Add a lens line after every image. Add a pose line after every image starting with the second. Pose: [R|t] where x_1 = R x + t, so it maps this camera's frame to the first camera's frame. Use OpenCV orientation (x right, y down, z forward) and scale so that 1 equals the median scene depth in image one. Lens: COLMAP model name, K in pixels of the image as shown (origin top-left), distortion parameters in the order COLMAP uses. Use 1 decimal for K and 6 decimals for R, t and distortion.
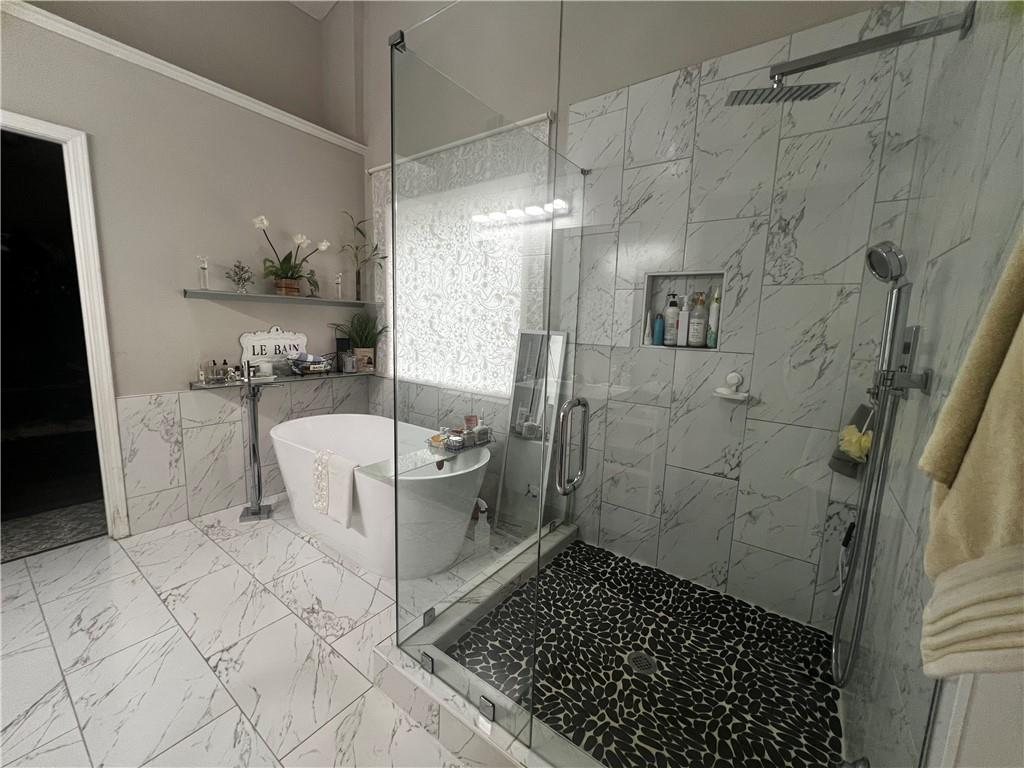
lens RADIAL K [[409.2, 0, 511.6], [0, 409.2, 382.7], [0, 0, 1]] dist [-0.002083, 0.001055]
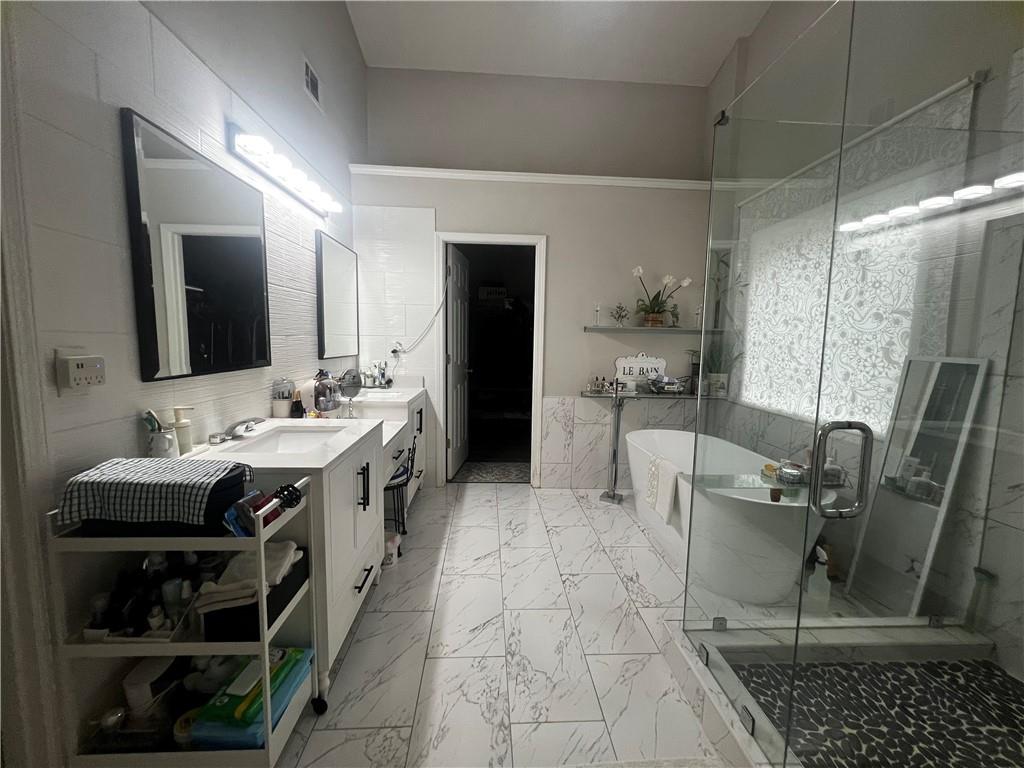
lens RADIAL K [[409.2, 0, 509.5], [0, 409.2, 382.6], [0, 0, 1]] dist [-0.002083, 0.001055]
pose [[0.631104, 0.056888, -0.773610, 0.155702], [-0.108444, 0.993984, -0.015374, 0.018387], [0.768081, 0.093596, 0.633476, -0.094059]]
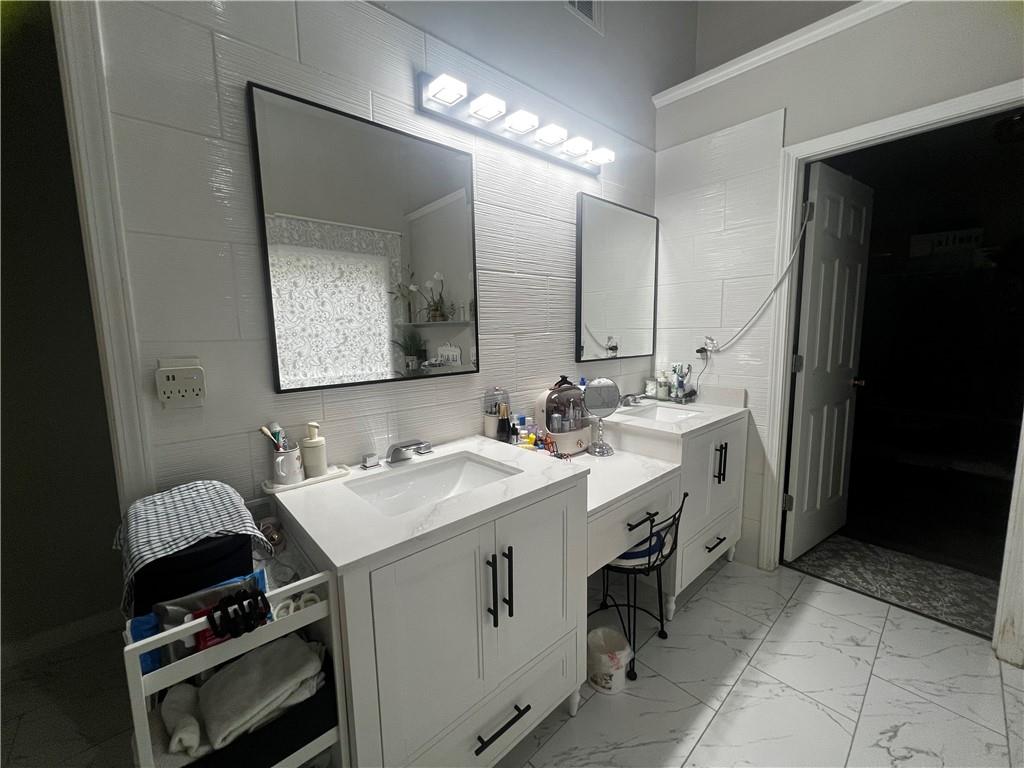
lens RADIAL K [[409.2, 0, 510.0], [0, 409.2, 383.2], [0, 0, 1]] dist [-0.002083, 0.001055]
pose [[-0.205959, 0.091385, -0.974284, -0.153530], [-0.134022, 0.983614, 0.120592, -0.047404], [0.969340, 0.155412, -0.190336, 0.242868]]
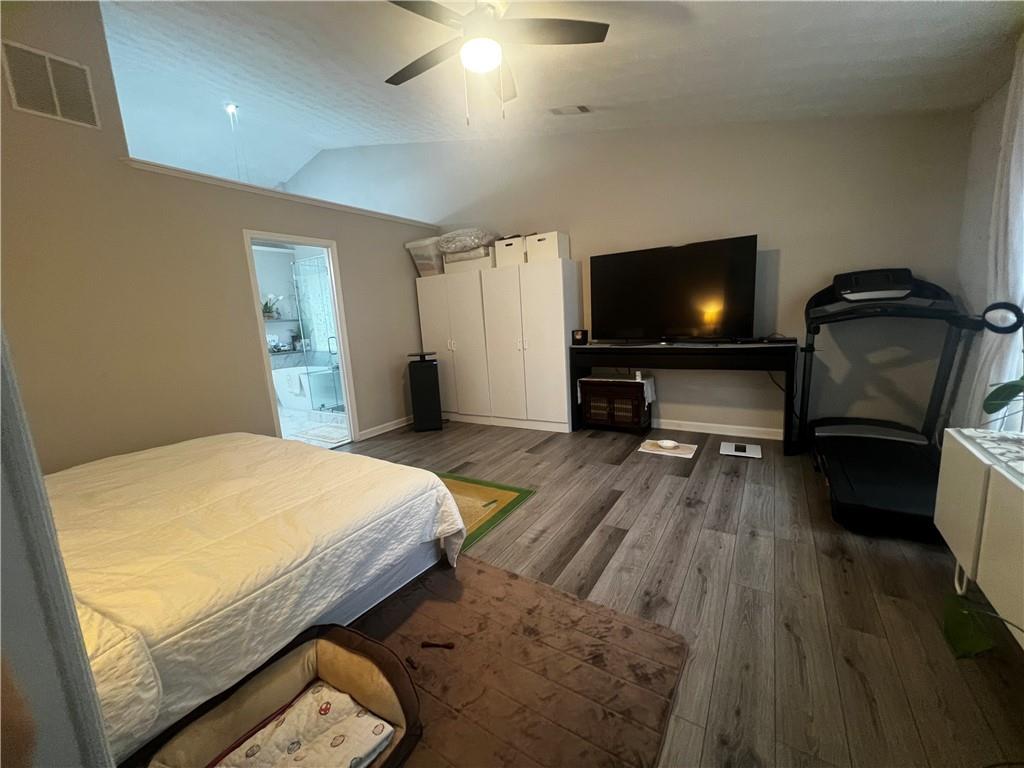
lens RADIAL K [[409.2, 0, 512.3], [0, 409.2, 382.6], [0, 0, 1]] dist [-0.002083, 0.001055]
pose [[0.992893, -0.105547, 0.054988, 0.863300], [0.104268, 0.994218, 0.025654, 0.298159], [-0.057377, -0.019738, 0.998157, -1.819188]]
